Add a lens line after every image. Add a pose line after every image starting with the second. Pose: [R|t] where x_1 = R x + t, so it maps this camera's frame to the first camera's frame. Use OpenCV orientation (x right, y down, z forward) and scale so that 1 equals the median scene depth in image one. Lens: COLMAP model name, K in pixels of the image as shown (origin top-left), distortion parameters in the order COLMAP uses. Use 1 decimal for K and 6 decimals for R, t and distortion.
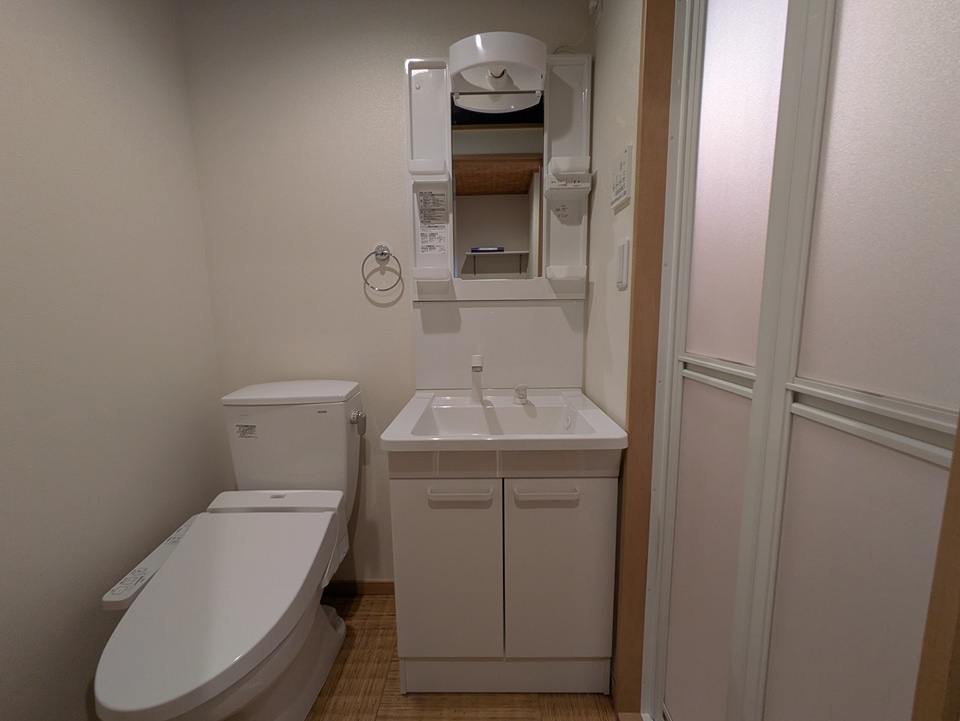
lens RADIAL K [[378.7, 0, 480.9], [0, 378.7, 358.7], [0, 0, 1]] dist [-0.001211, 0.002238]
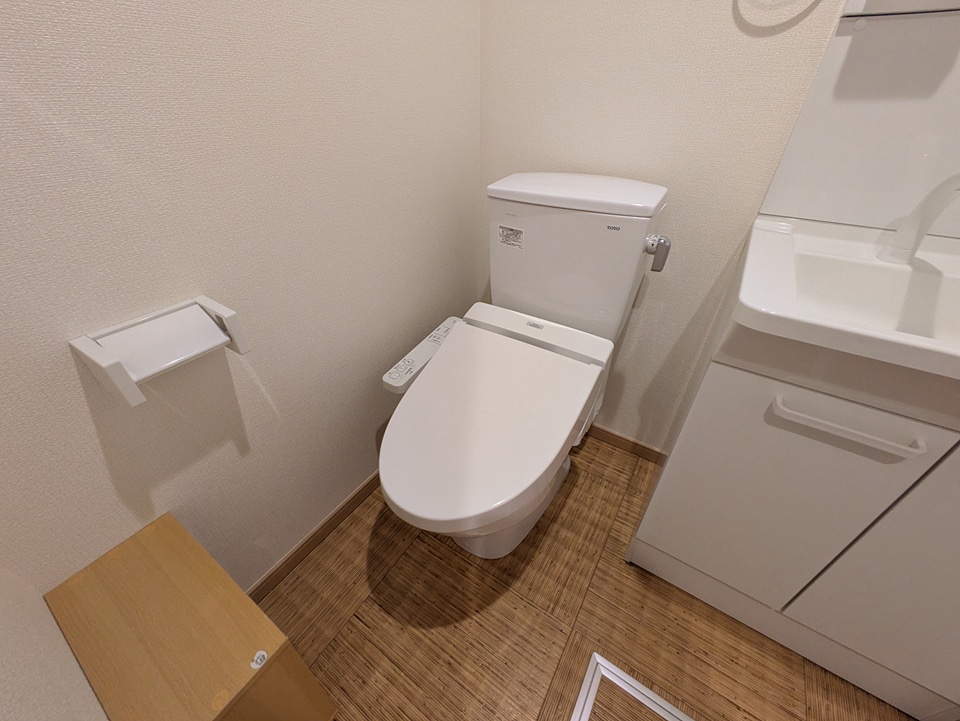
lens RADIAL K [[378.7, 0, 480.5], [0, 378.7, 360.1], [0, 0, 1]] dist [-0.001211, 0.002238]
pose [[0.847626, 0.323960, -0.420214, -0.262143], [-0.090884, 0.868910, 0.486554, 0.038089], [0.522752, -0.374226, 0.765954, 0.273421]]
